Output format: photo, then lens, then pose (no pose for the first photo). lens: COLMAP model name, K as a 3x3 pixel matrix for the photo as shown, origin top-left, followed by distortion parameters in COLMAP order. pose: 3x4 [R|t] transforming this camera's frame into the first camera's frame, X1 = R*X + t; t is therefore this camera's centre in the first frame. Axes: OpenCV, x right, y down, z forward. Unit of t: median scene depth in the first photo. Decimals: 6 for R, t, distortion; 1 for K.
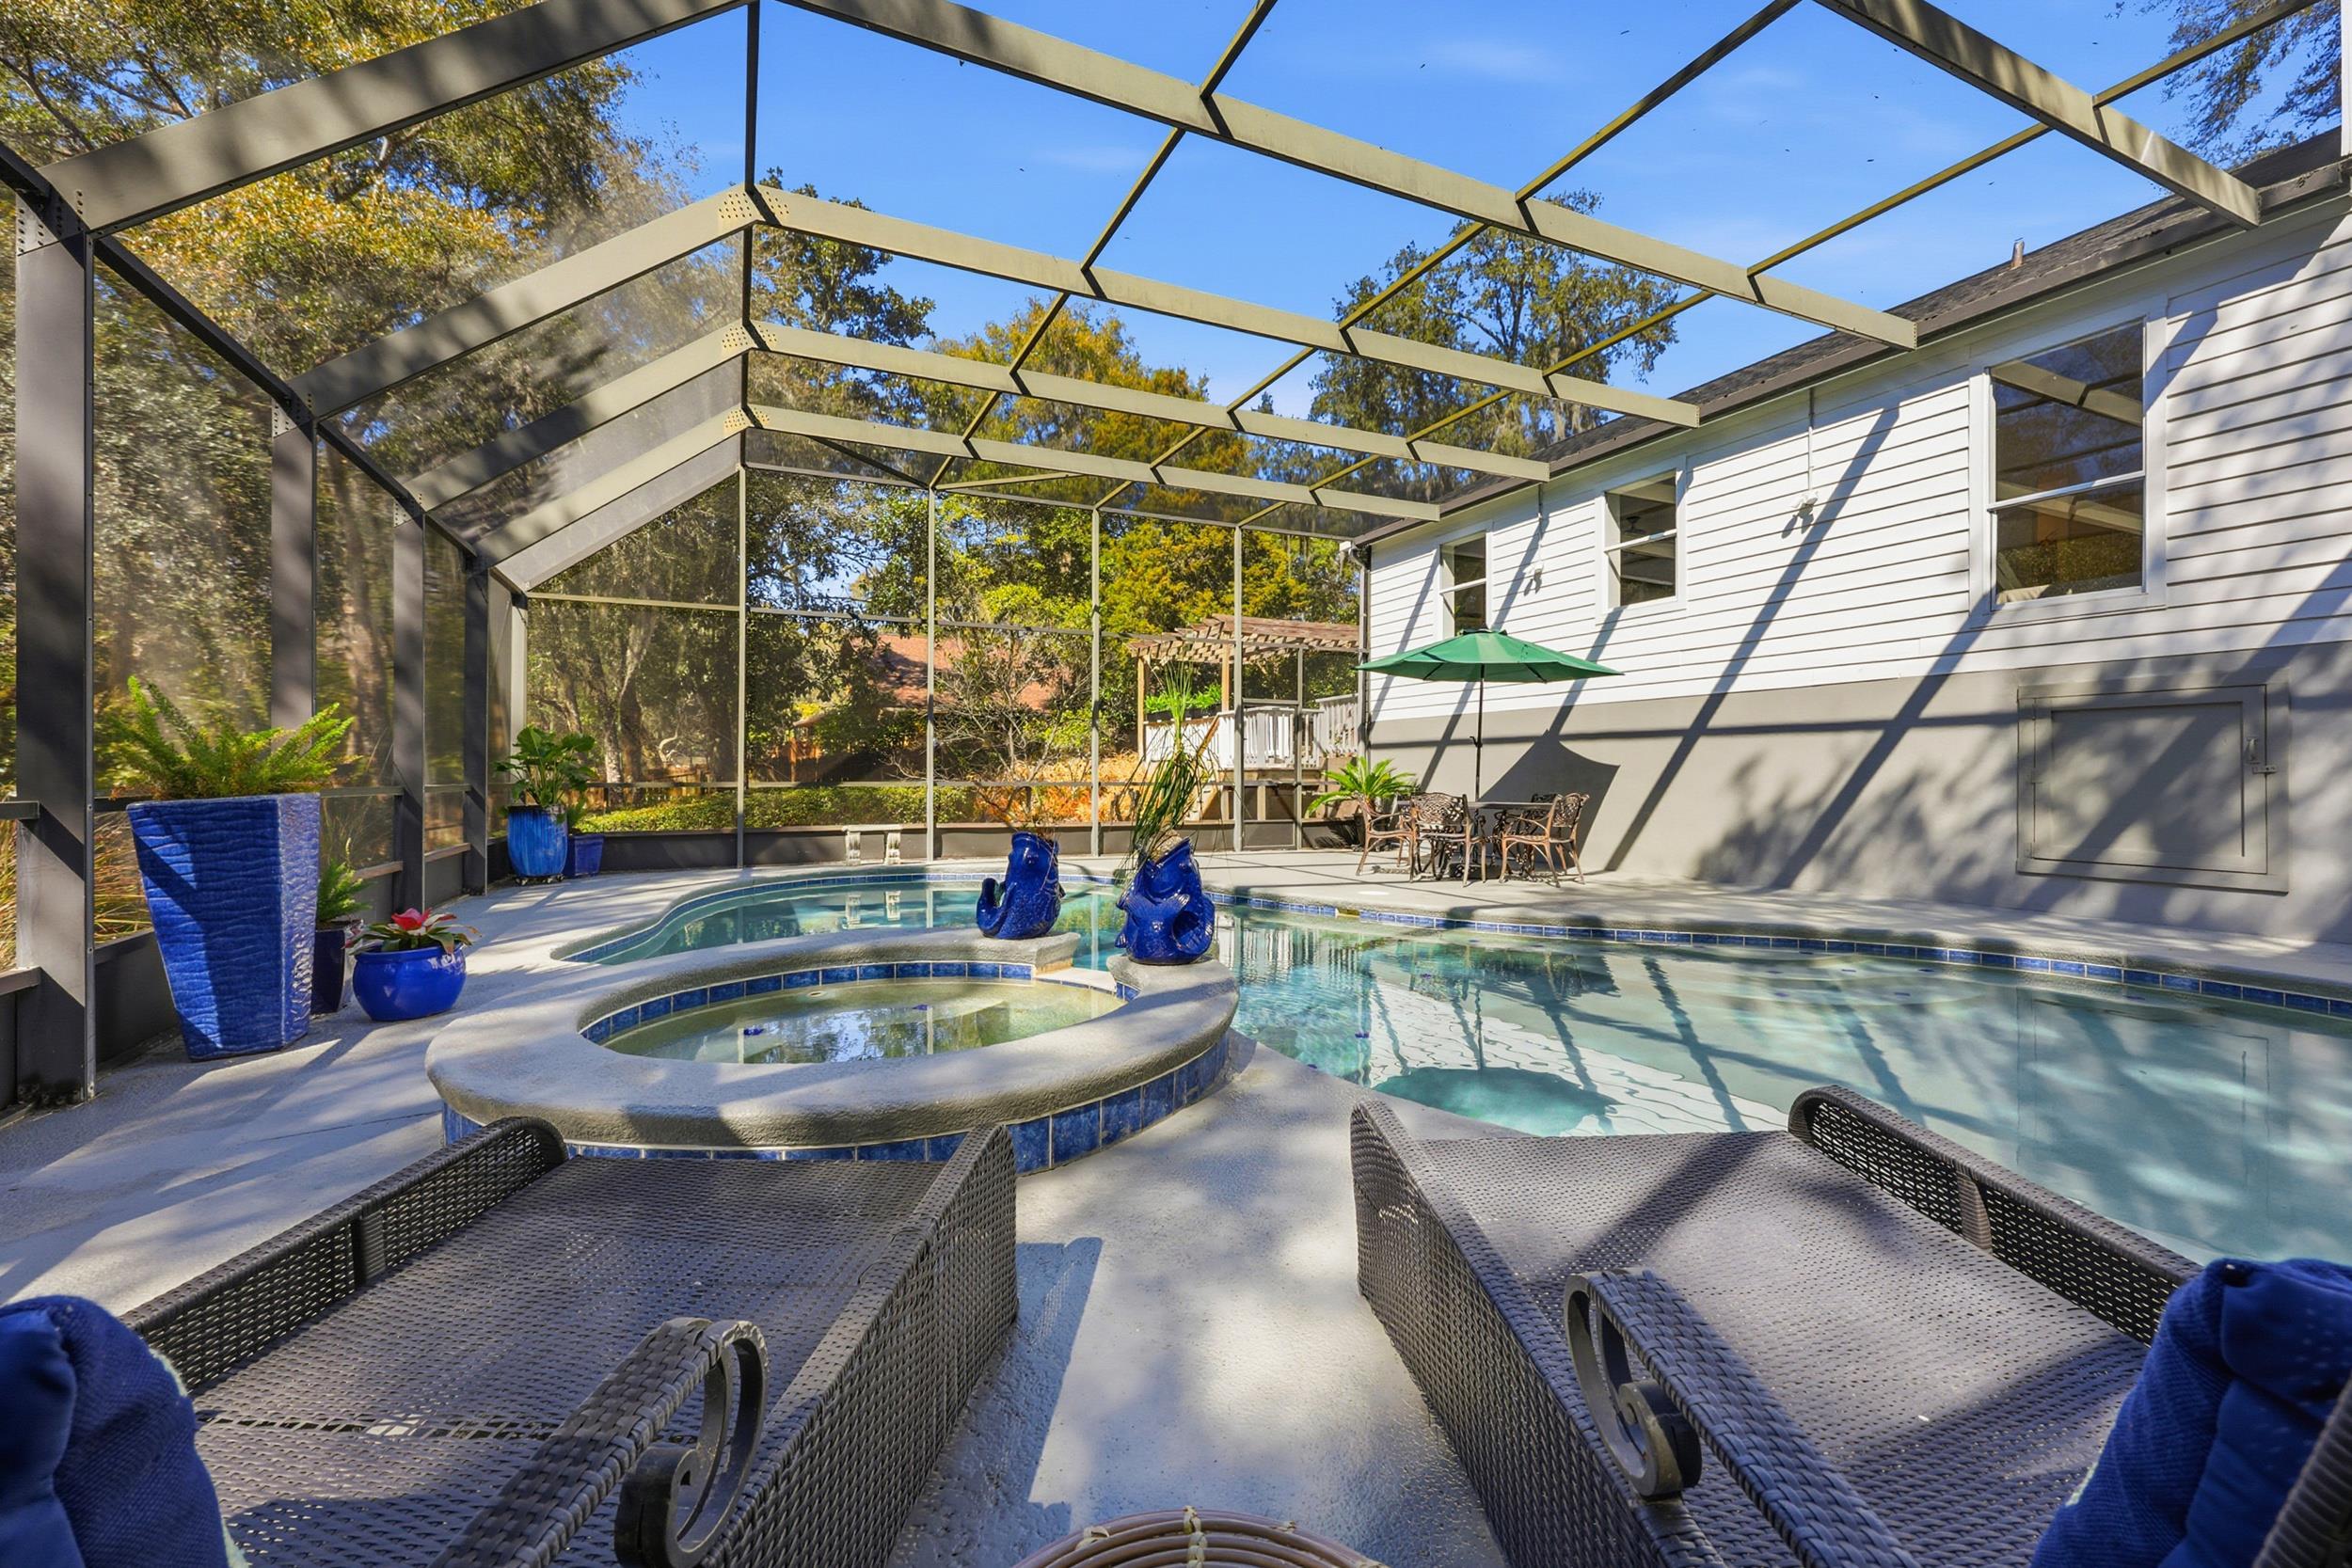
lens RADIAL K [[959.5, 0, 1165.7], [0, 959.5, 785.1], [0, 0, 1]] dist [-0.000517, -0.000097]
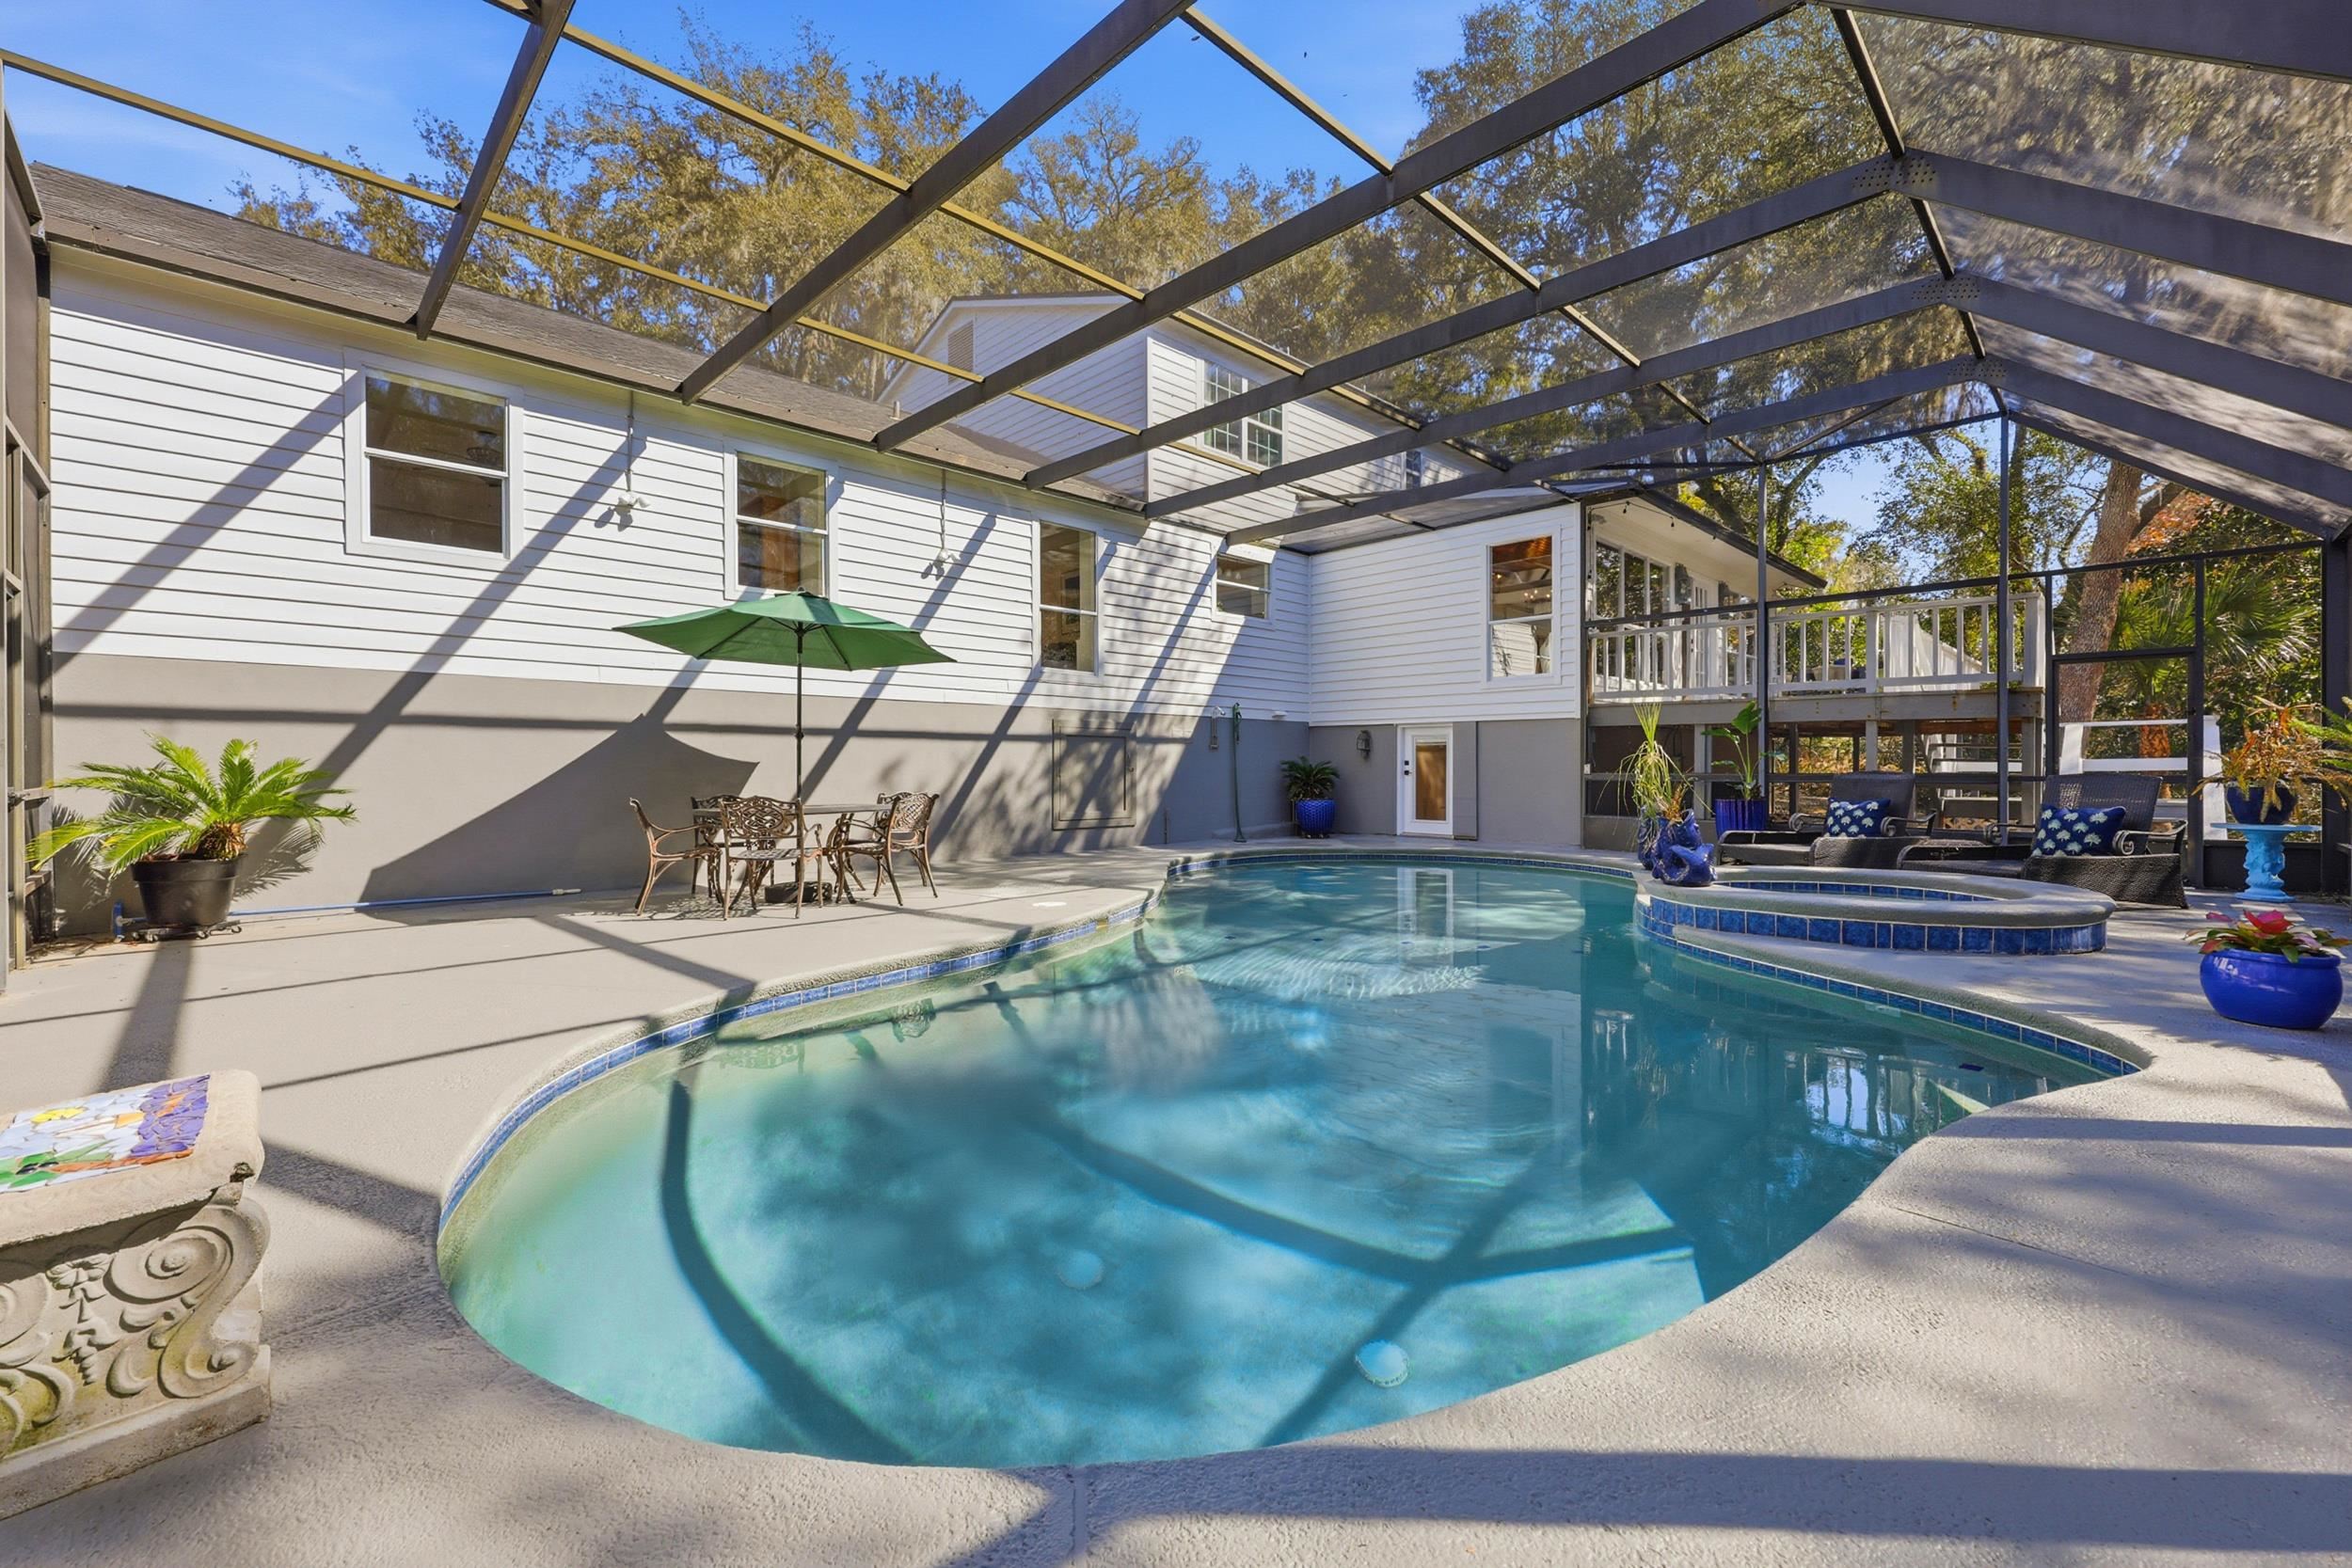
lens RADIAL K [[959.5, 0, 1166.3], [0, 959.5, 772.3], [0, 0, 1]] dist [-0.000517, -0.000097]
pose [[-0.333878, 0.007183, 0.942589, -0.666292], [0.015870, 0.999872, -0.001998, -0.004896], [-0.942483, 0.014292, -0.333949, 1.232424]]
